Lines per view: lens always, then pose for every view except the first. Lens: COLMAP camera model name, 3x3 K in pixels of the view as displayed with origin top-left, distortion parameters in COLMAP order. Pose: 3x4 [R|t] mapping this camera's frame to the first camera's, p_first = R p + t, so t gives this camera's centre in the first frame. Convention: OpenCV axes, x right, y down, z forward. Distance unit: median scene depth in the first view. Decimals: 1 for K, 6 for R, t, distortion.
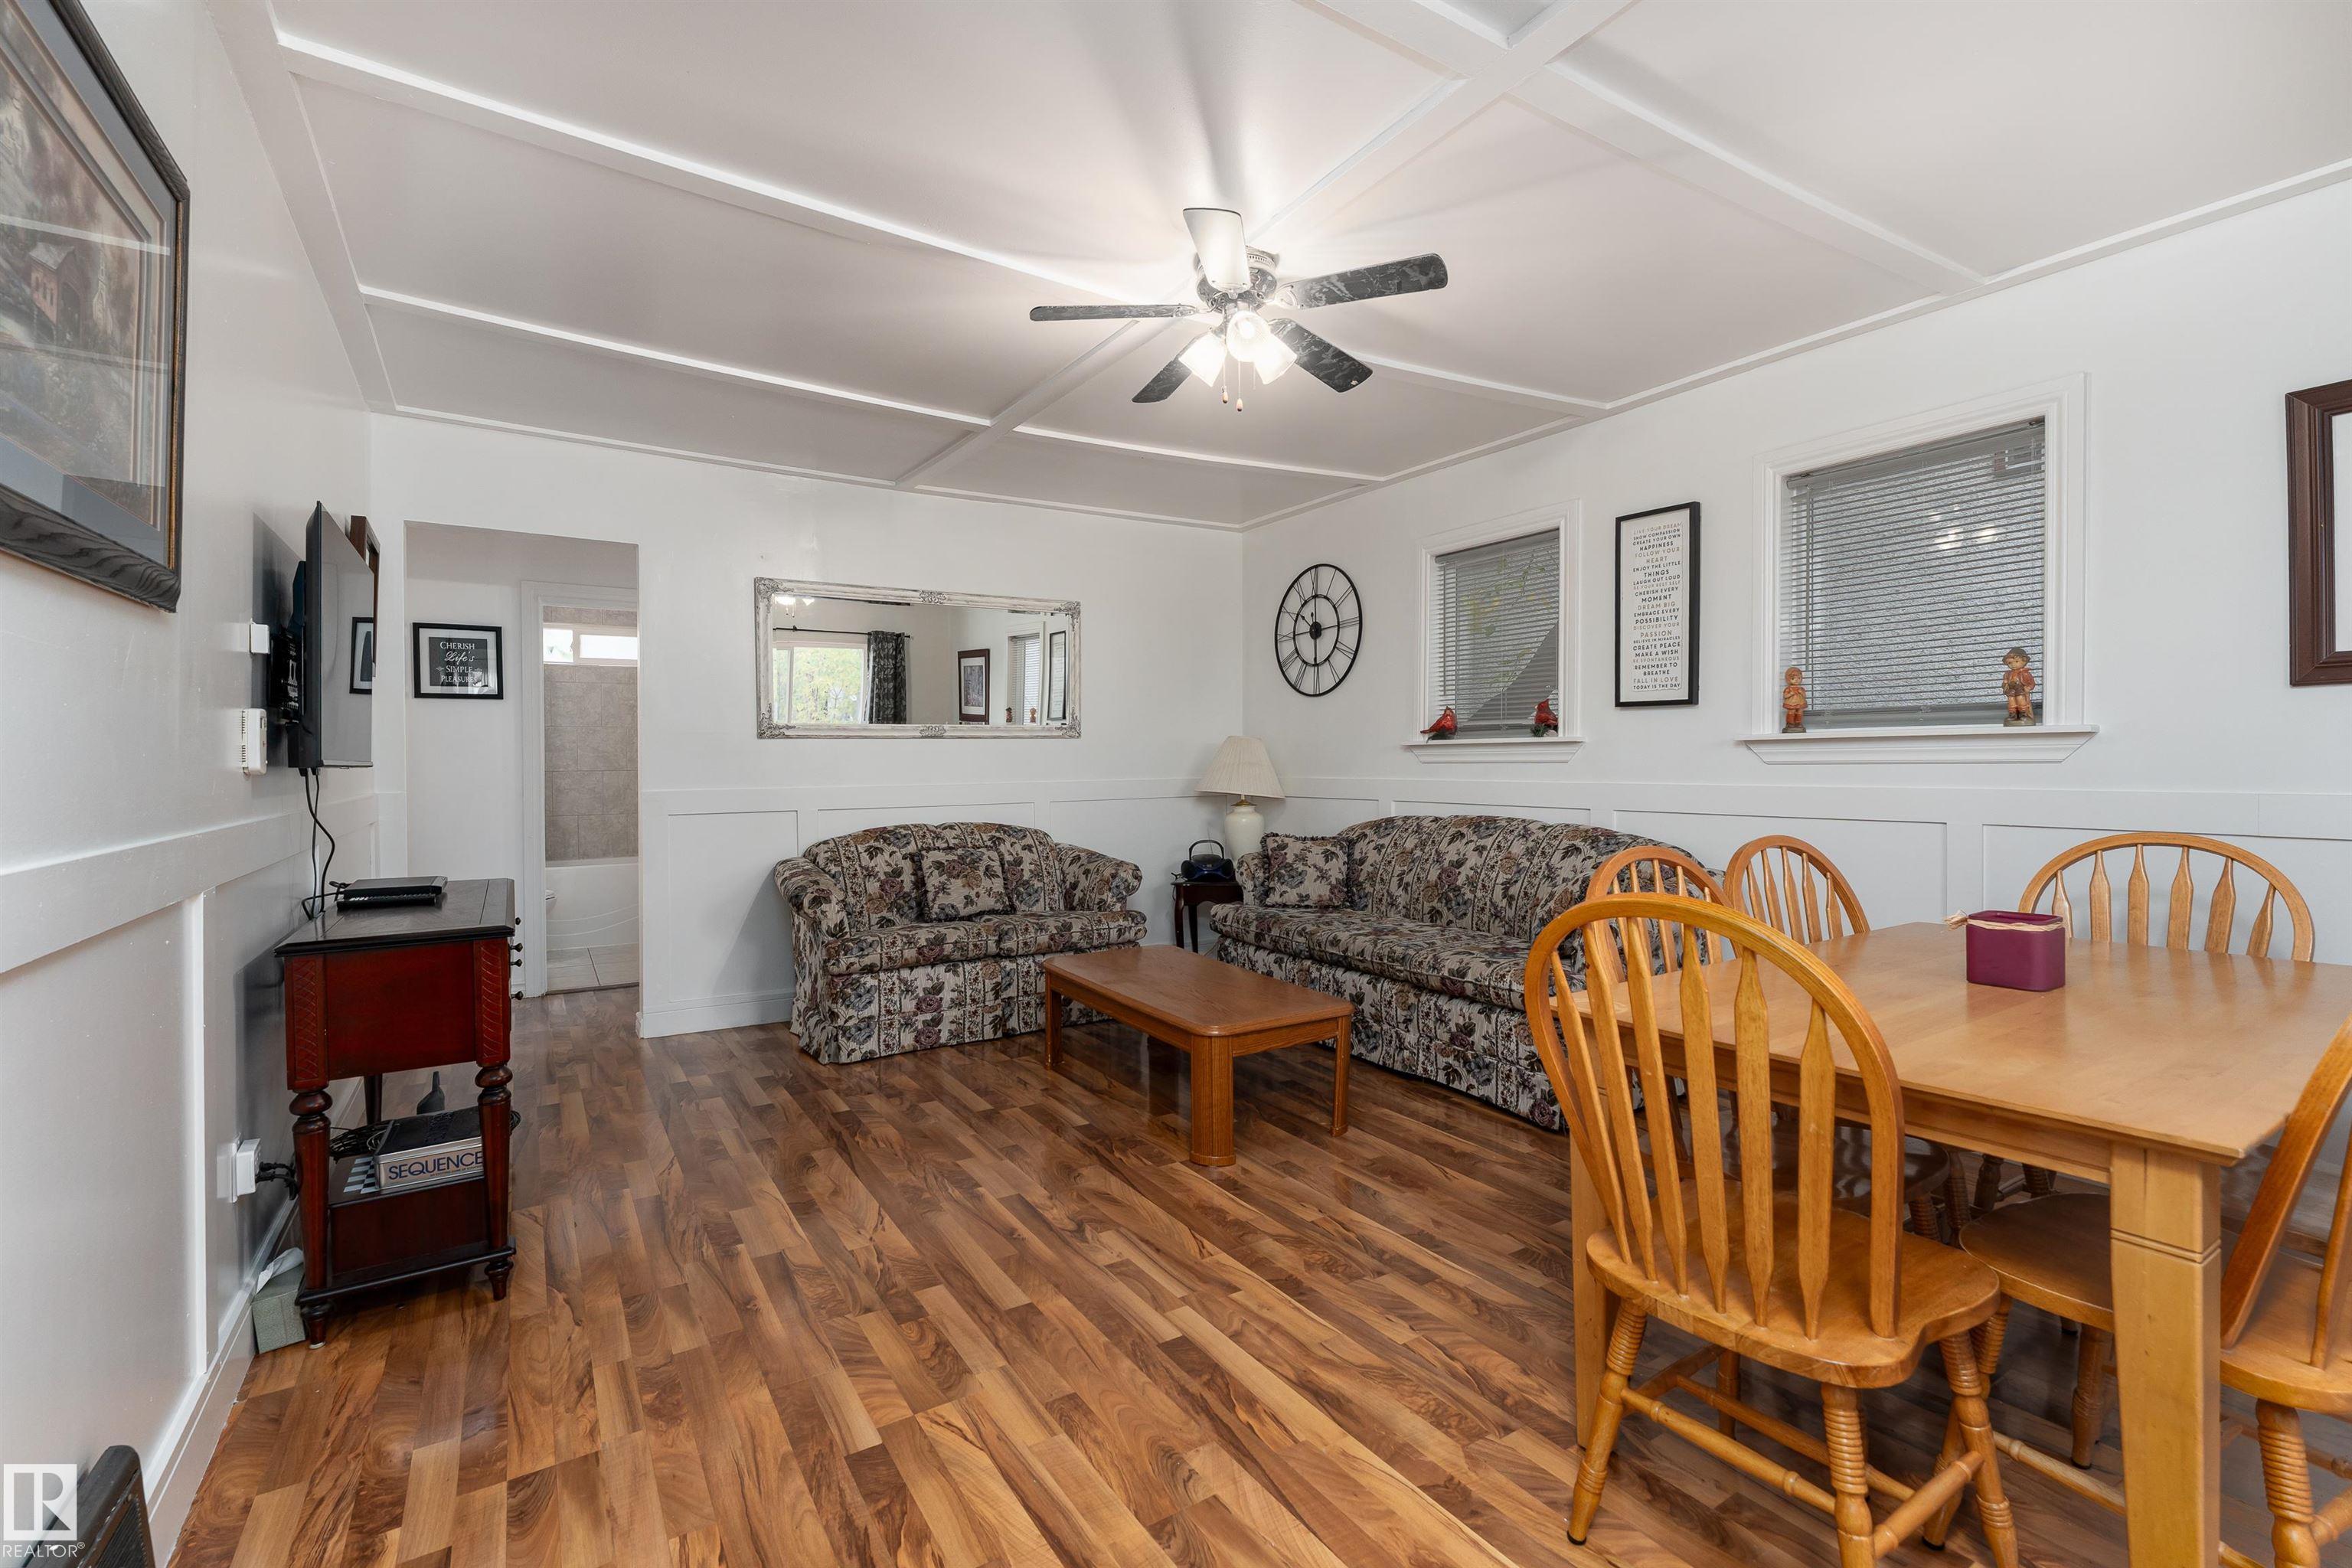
lens RADIAL K [[1027.6, 0, 1186.2], [0, 1027.6, 759.5], [0, 0, 1]] dist [-0.001323, 0.000066]
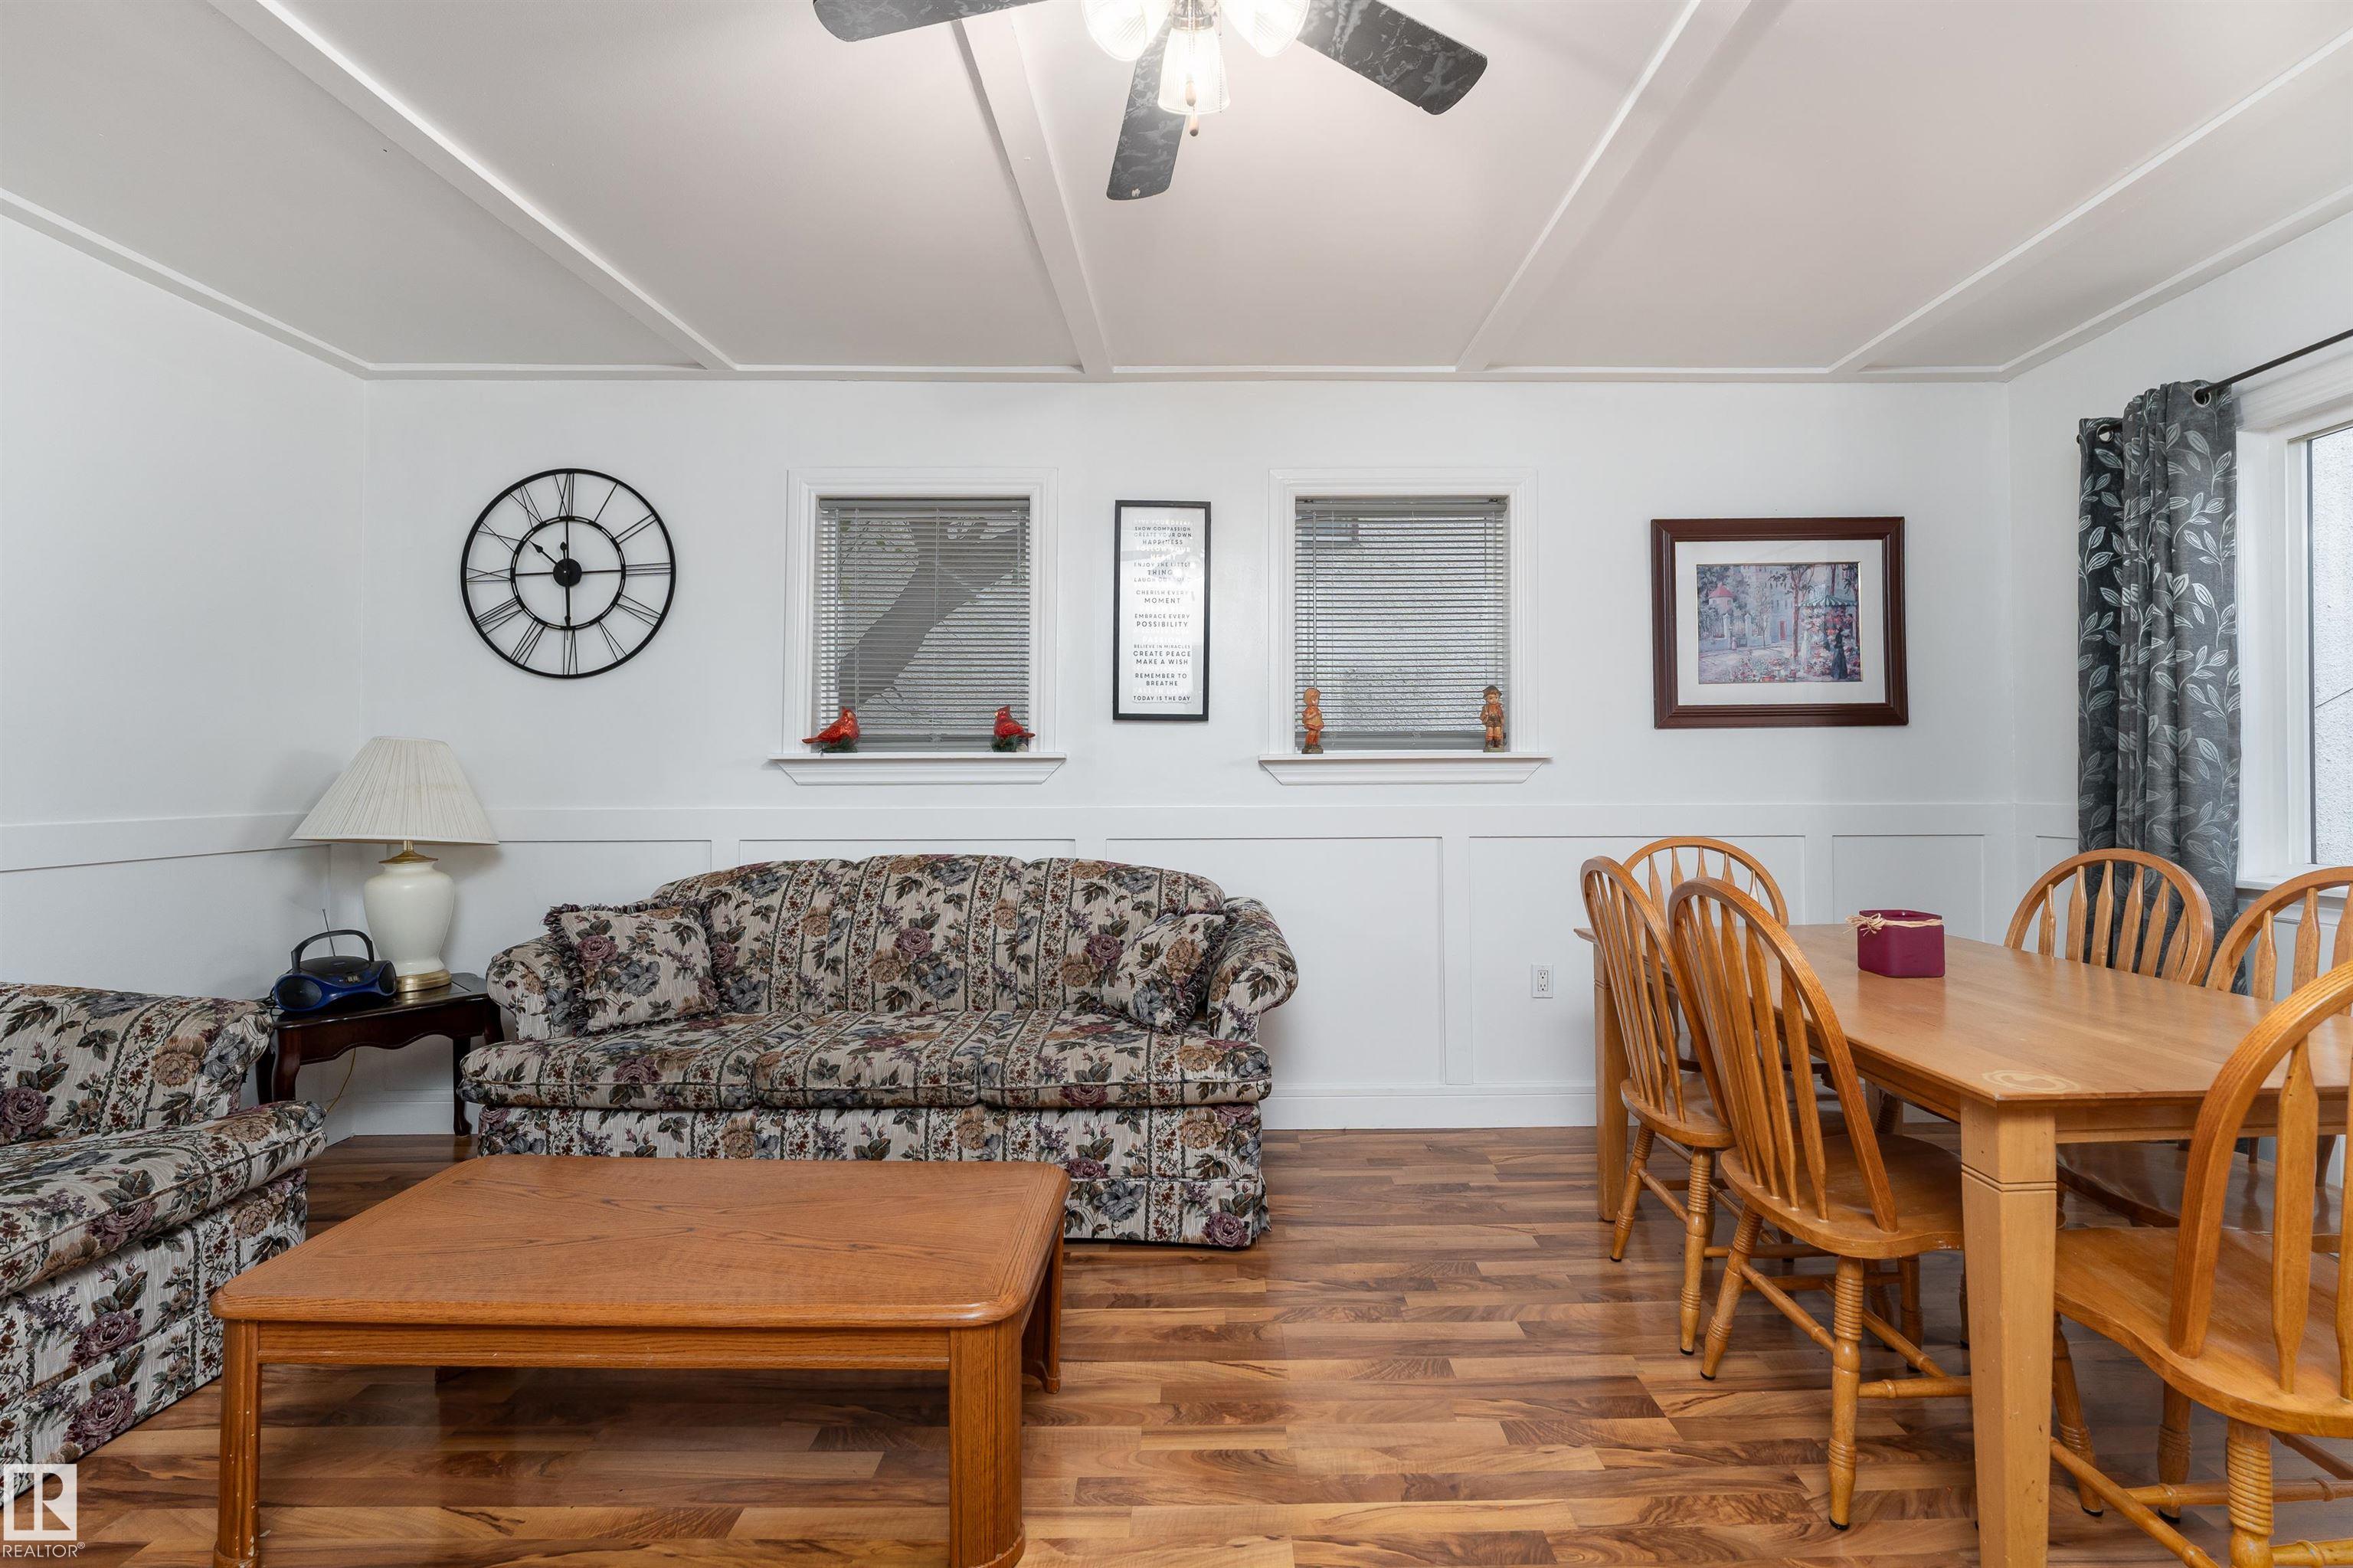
lens RADIAL K [[1028.0, 0, 1186.7], [0, 1028.0, 759.5], [0, 0, 1]] dist [-0.001323, 0.000066]
pose [[0.533973, 0.021803, 0.845220, -0.257055], [-0.001005, 0.999683, -0.025153, 0.003915], [-0.845501, 0.012582, 0.533826, 0.455501]]
